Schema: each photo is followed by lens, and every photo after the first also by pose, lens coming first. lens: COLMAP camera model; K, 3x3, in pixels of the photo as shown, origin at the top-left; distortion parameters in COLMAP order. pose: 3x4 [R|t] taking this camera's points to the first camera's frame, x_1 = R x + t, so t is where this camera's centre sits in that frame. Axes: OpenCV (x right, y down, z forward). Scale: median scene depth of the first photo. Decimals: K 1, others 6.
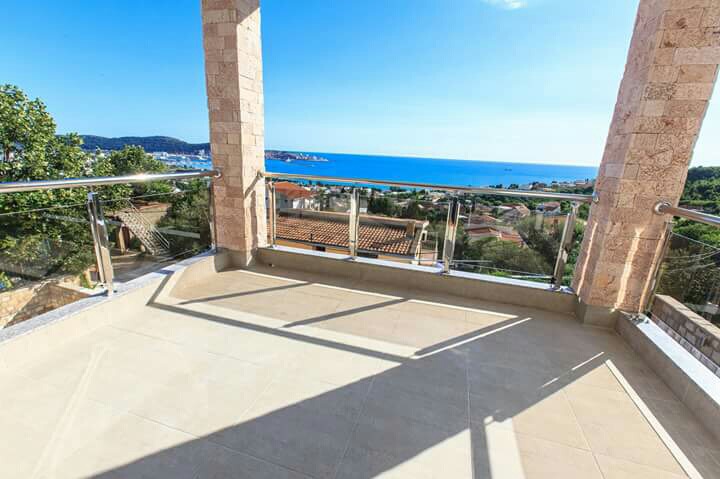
lens RADIAL K [[315.4, 0, 361.2], [0, 315.4, 238.3], [0, 0, 1]] dist [-0.002976, -0.000130]
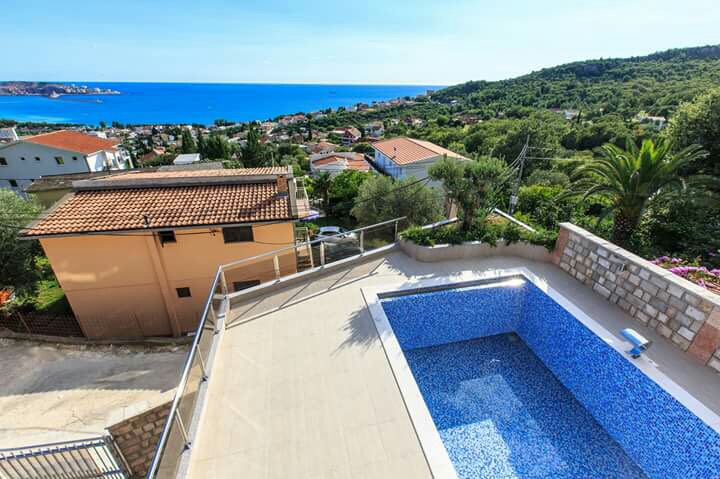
lens RADIAL K [[315.4, 0, 359.2], [0, 315.4, 241.5], [0, 0, 1]] dist [-0.002976, -0.000130]
pose [[0.876503, -0.249543, 0.411669, -0.044639], [0.154749, 0.955823, 0.249911, -0.061058], [-0.455846, -0.155342, 0.876398, 0.178921]]
